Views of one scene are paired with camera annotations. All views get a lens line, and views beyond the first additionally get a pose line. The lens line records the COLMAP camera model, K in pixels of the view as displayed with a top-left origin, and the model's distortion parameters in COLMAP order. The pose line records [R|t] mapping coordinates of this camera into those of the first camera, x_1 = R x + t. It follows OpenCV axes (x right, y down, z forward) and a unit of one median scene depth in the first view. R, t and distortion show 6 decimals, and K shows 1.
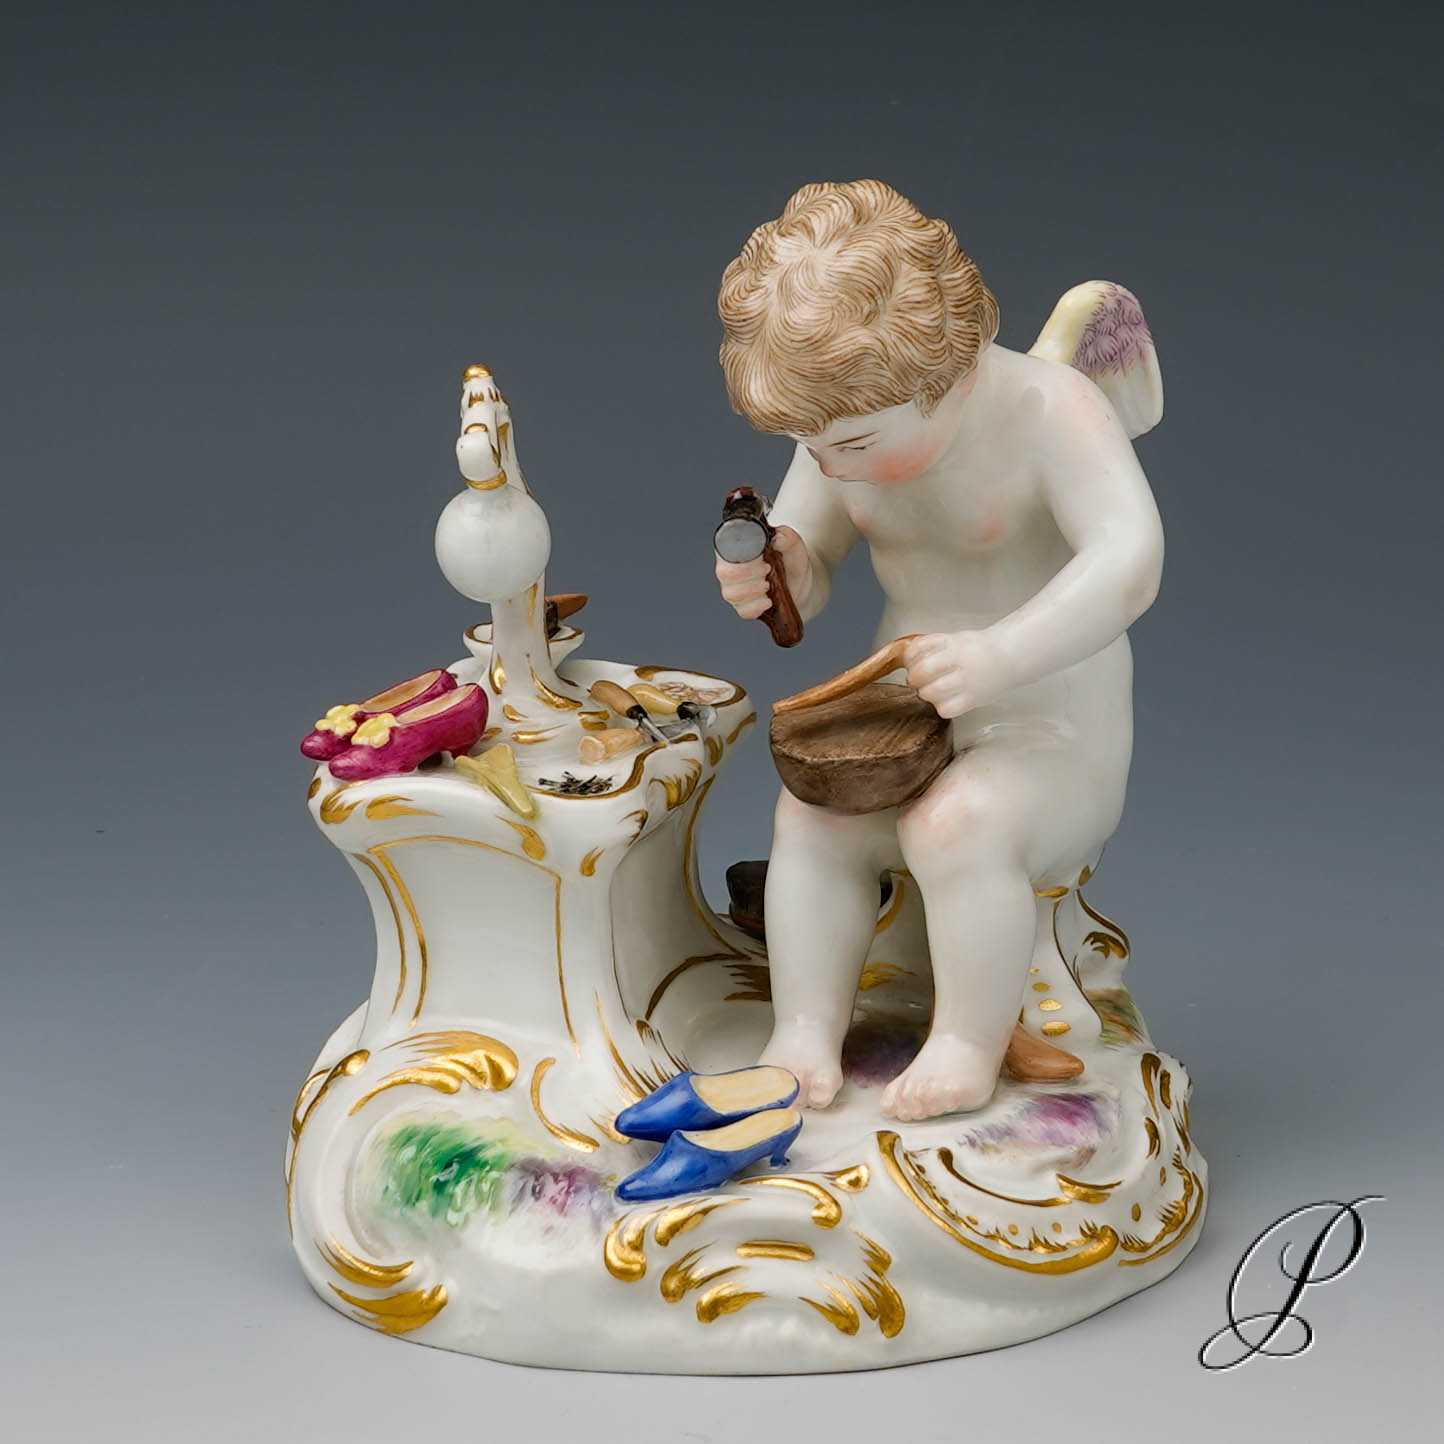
lens RADIAL K [[4590.4, 0, 722.0], [0, 4590.4, 722.0], [0, 0, 1]] dist [-0.079440, 0.647743]
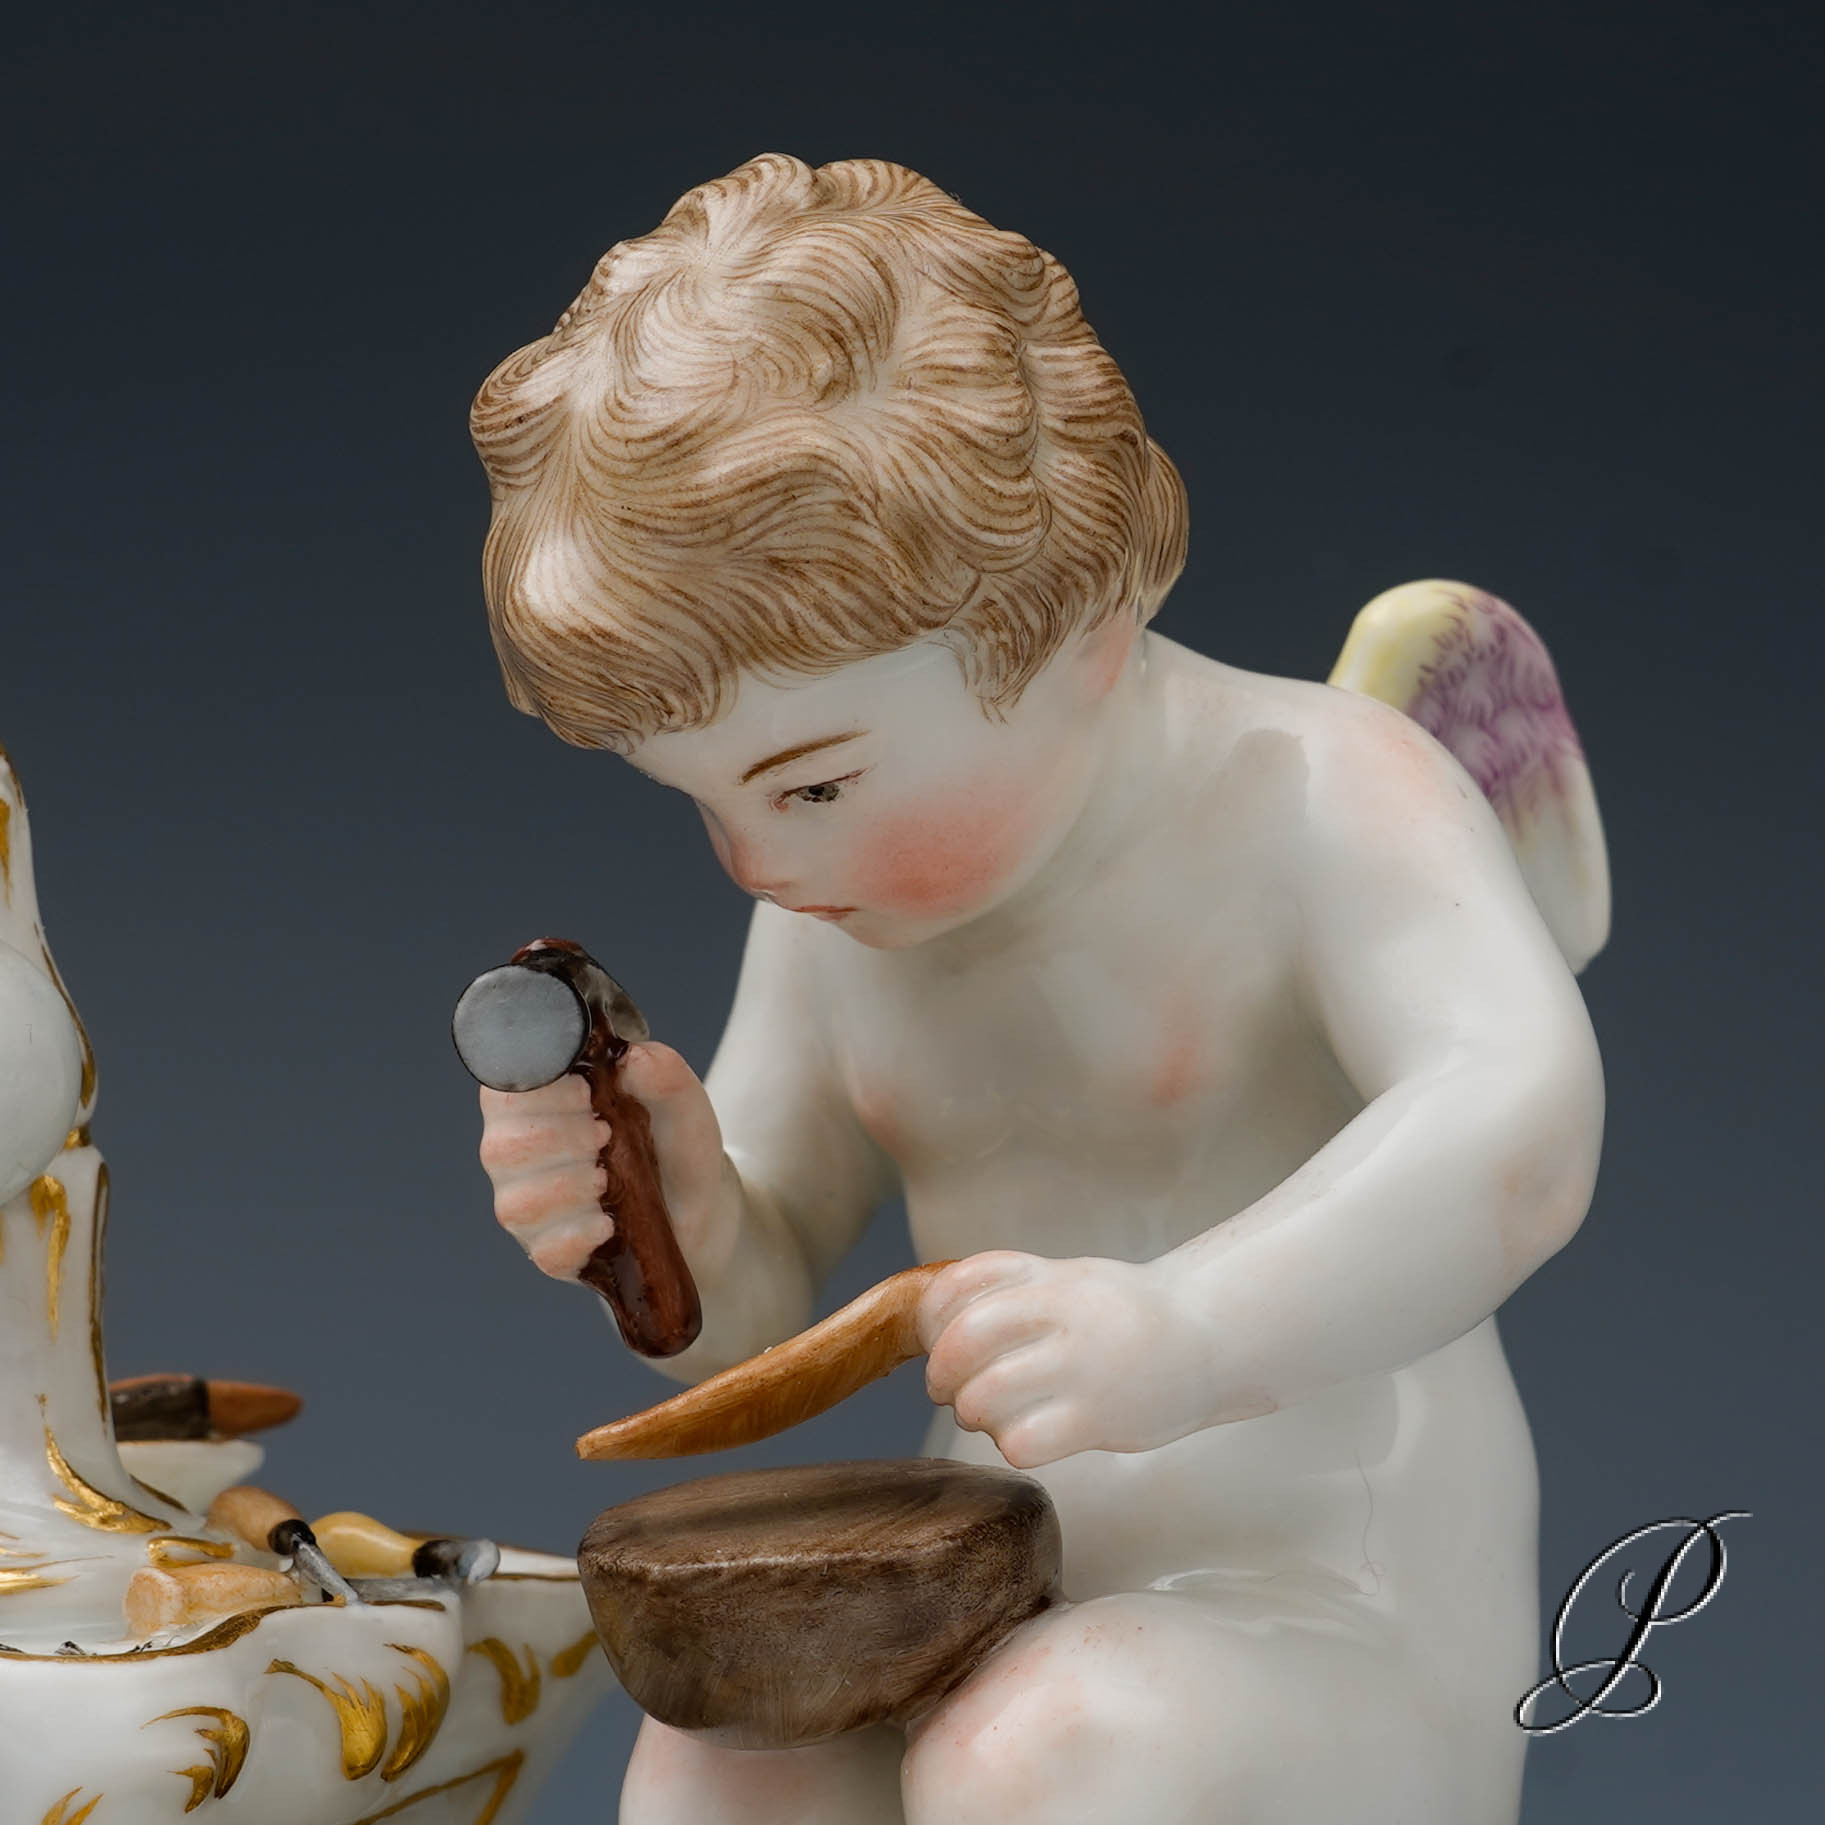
lens RADIAL K [[4902.4, 0, 912.5], [0, 4902.4, 912.5], [0, 0, 1]] dist [-0.056259, 0.628484]
pose [[0.997932, 0.012590, -0.063038, 0.063894], [-0.032030, 0.947618, -0.317797, 0.083193], [0.055734, 0.319158, 0.946061, 0.600877]]
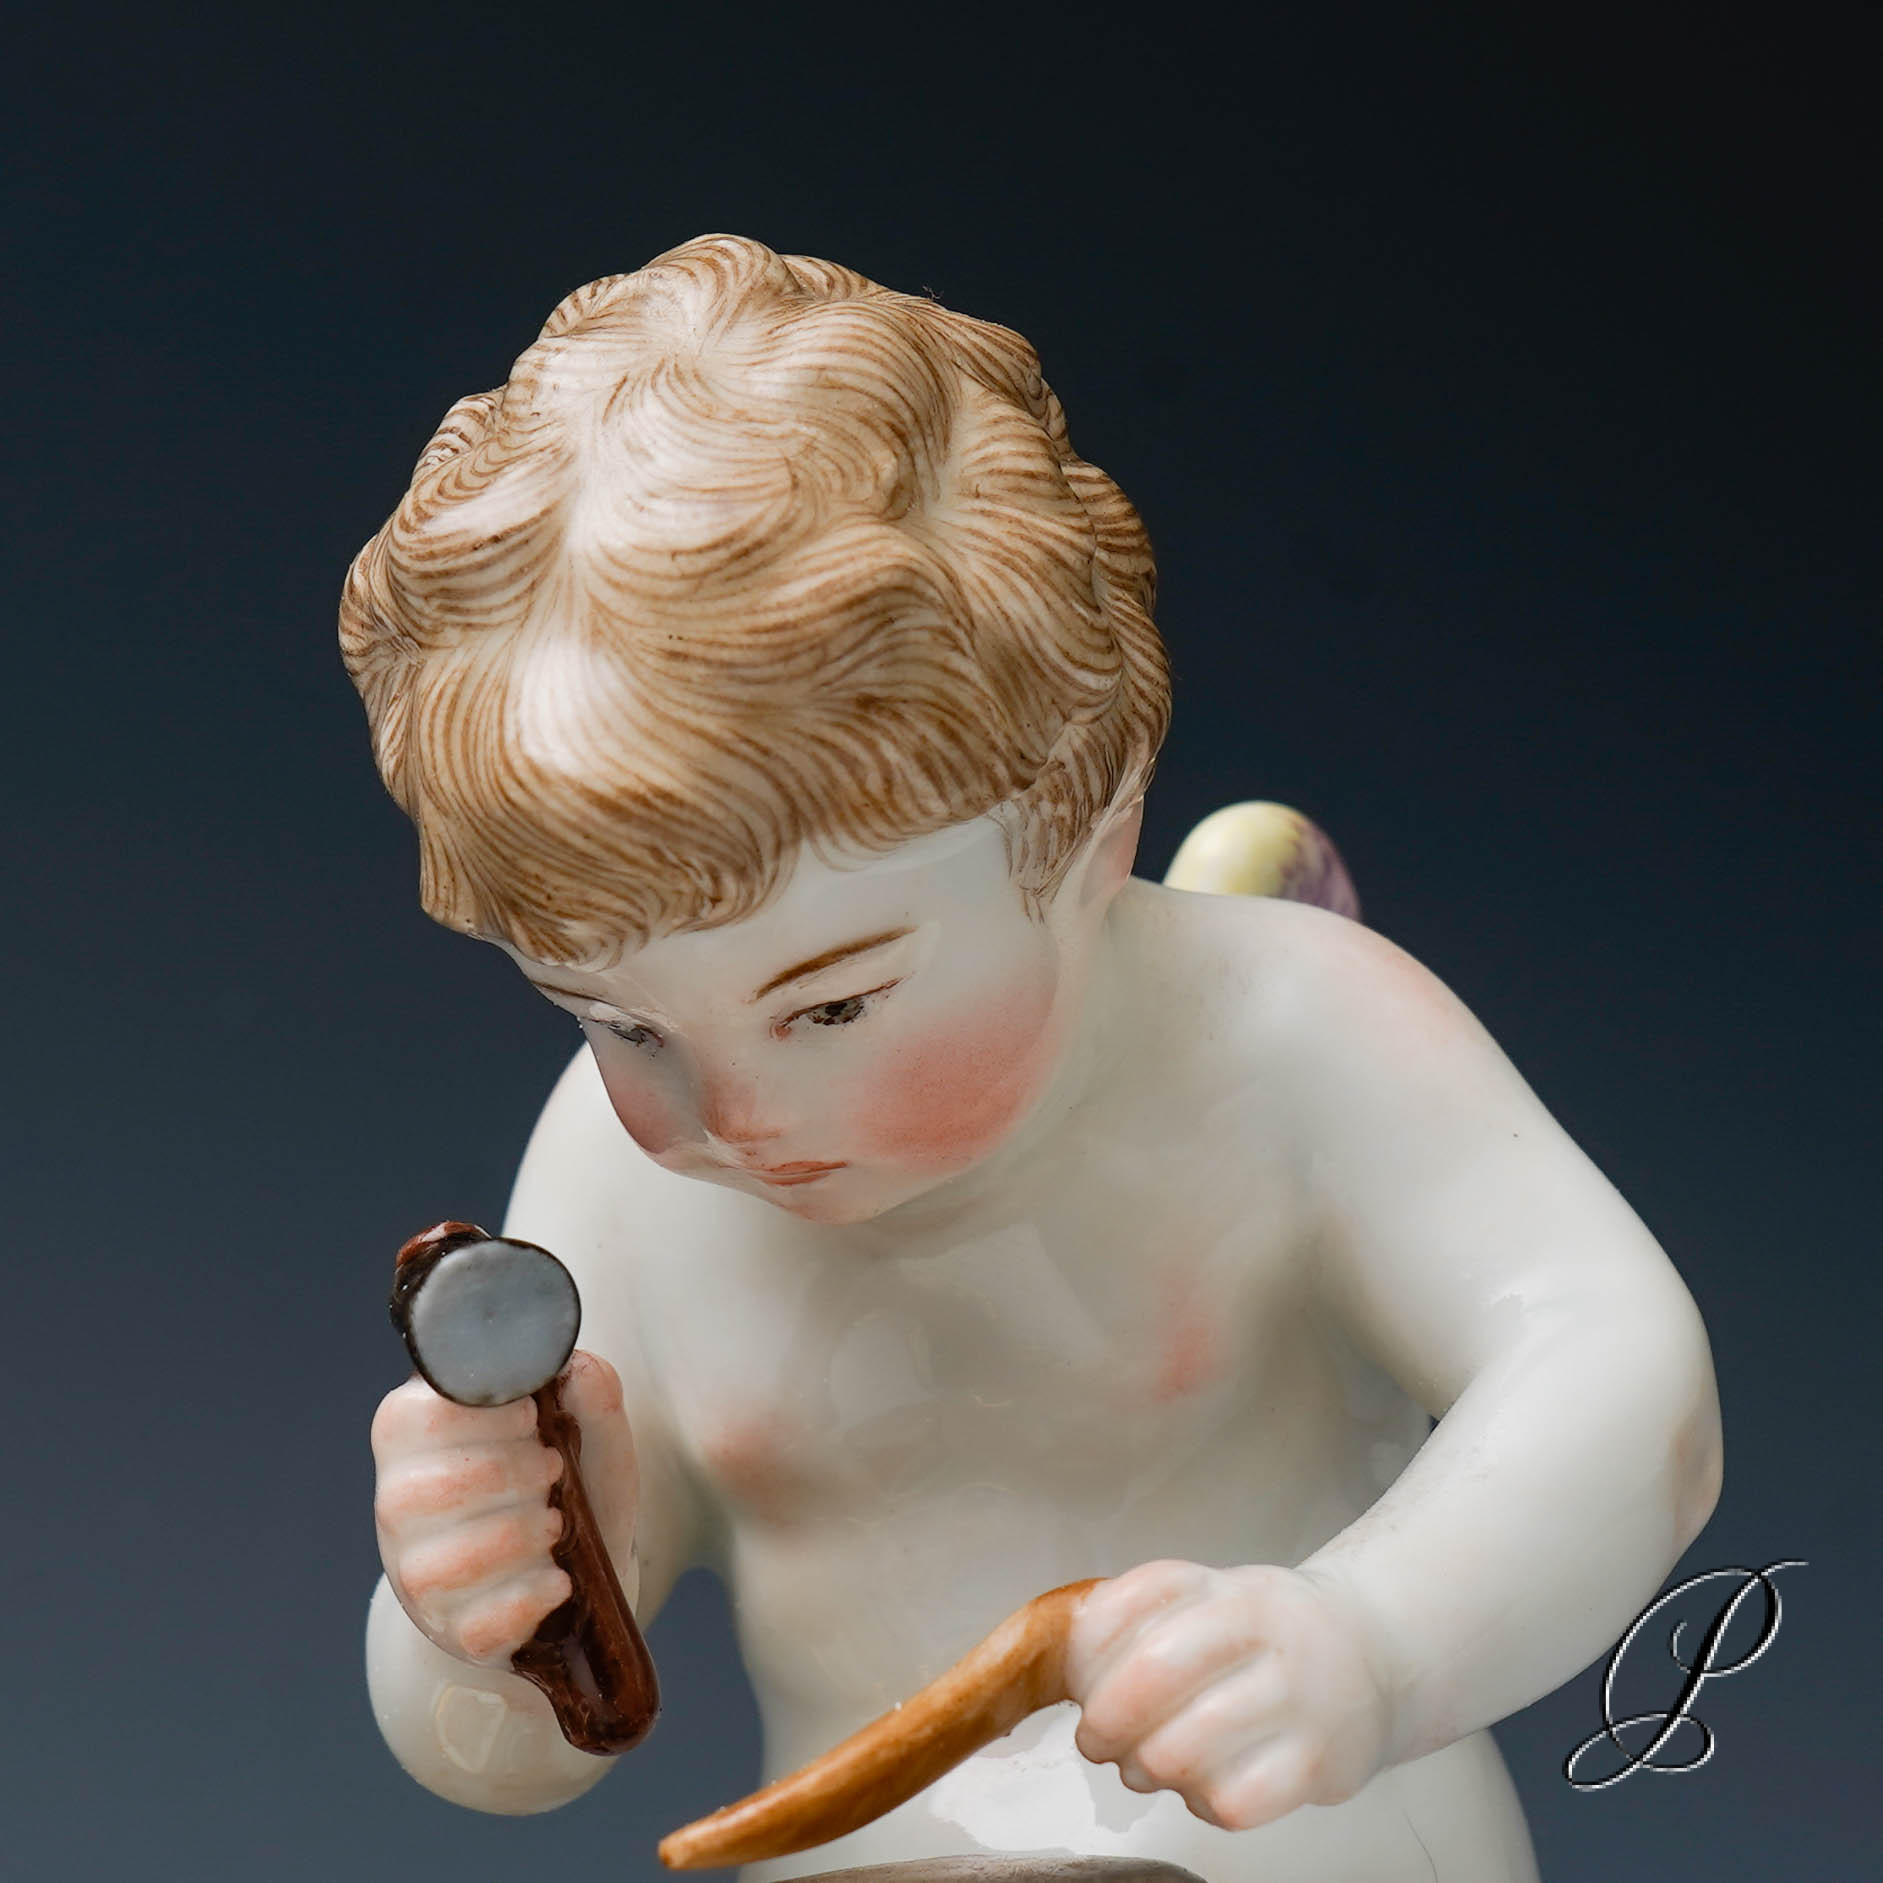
lens RADIAL K [[5058.2, 0, 941.5], [0, 5058.2, 941.5], [0, 0, 1]] dist [-0.056259, 0.628484]
pose [[0.954985, -0.018338, 0.296087, -0.066094], [0.143175, 0.902640, -0.405884, 0.077581], [-0.259817, 0.430006, 0.864633, 0.690741]]
